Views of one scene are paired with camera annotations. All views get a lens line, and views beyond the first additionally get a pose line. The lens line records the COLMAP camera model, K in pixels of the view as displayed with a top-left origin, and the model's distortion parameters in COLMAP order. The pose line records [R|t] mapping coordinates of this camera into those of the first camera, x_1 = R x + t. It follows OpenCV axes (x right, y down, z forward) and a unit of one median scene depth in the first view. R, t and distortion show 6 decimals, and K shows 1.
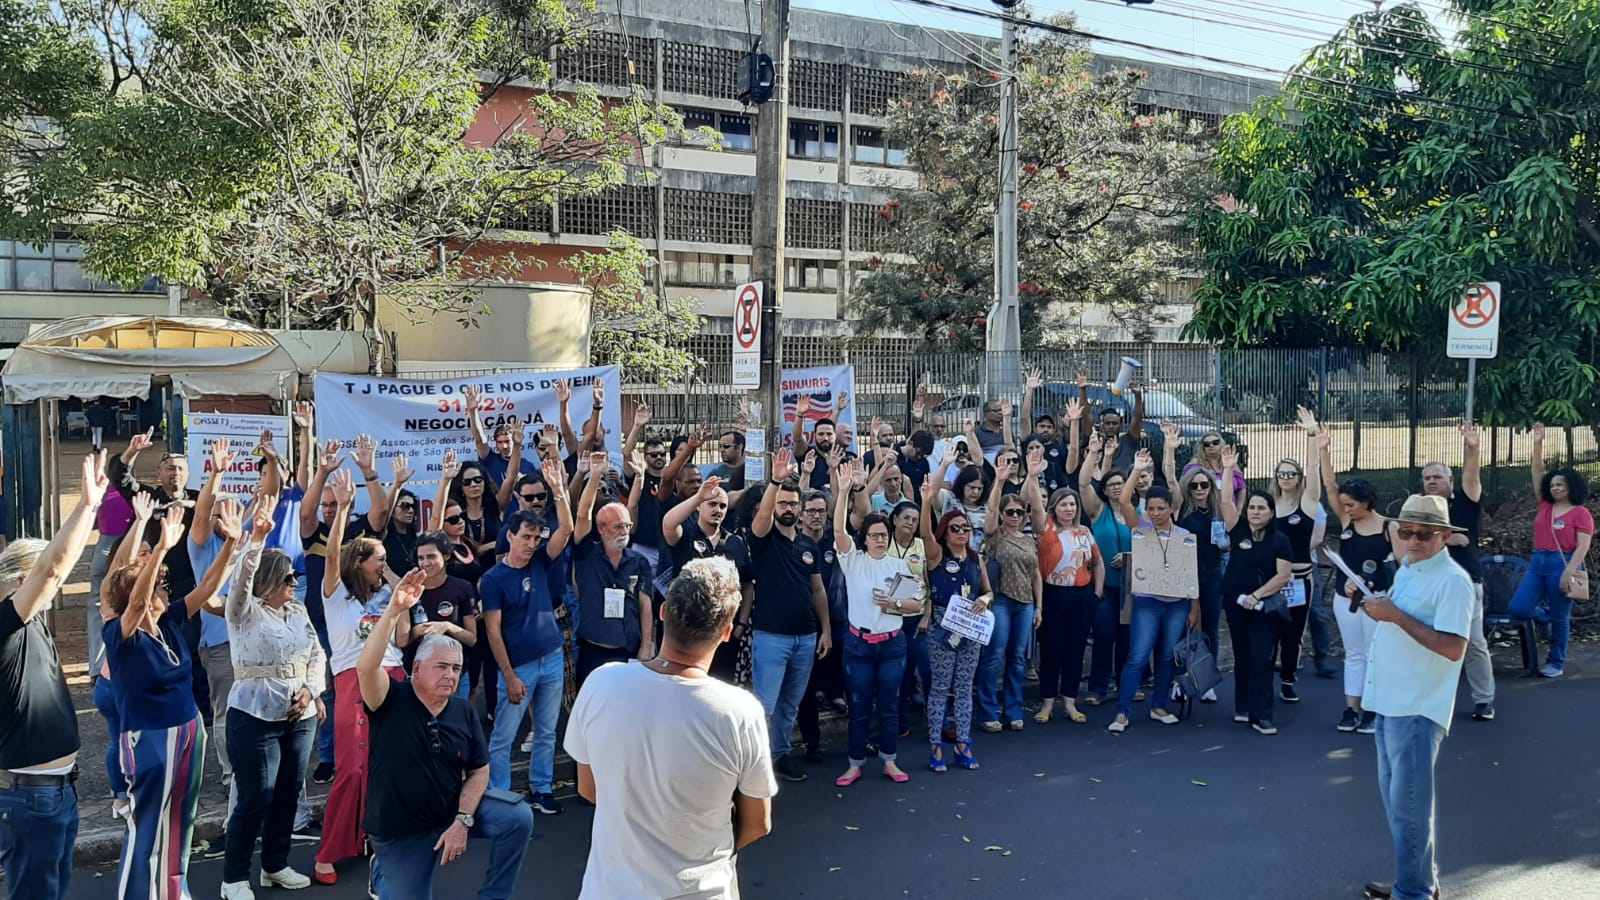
lens RADIAL K [[1193.1, 0, 776.8], [0, 1193.1, 471.5], [0, 0, 1]] dist [0.125708, -0.236813]
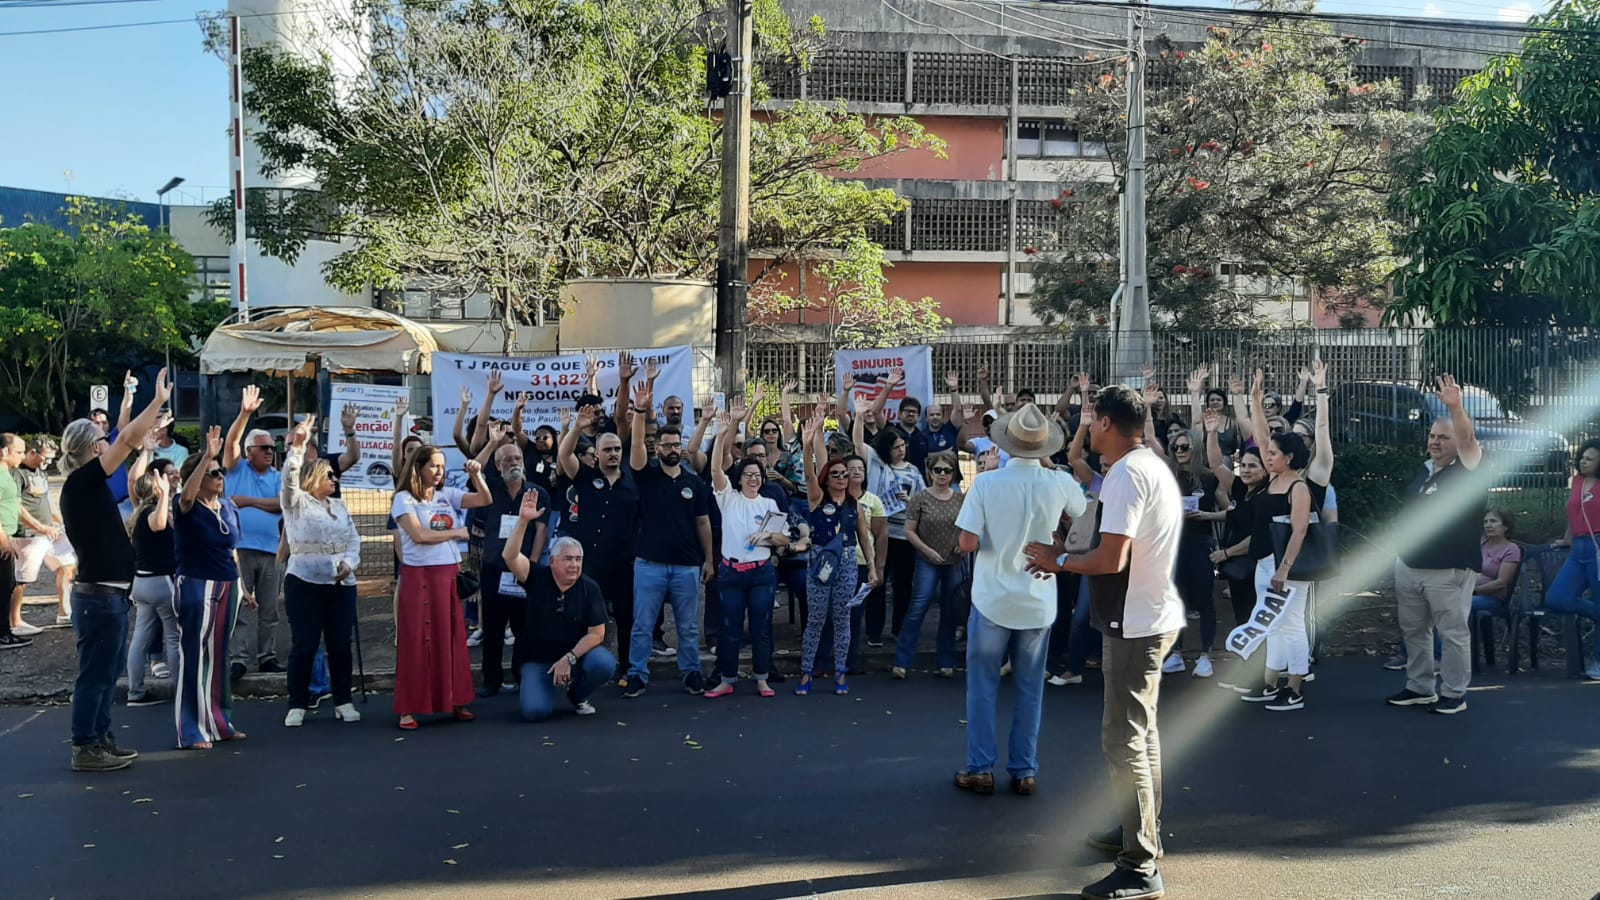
lens RADIAL K [[1230.1, 0, 802.3], [0, 1230.1, 443.1], [0, 0, 1]] dist [0.042917, 0.001096]
pose [[0.943287, 0.010105, -0.331825, 0.271935], [-0.025213, 0.998830, -0.041256, 0.036910], [0.331020, 0.047283, 0.942438, -0.034457]]
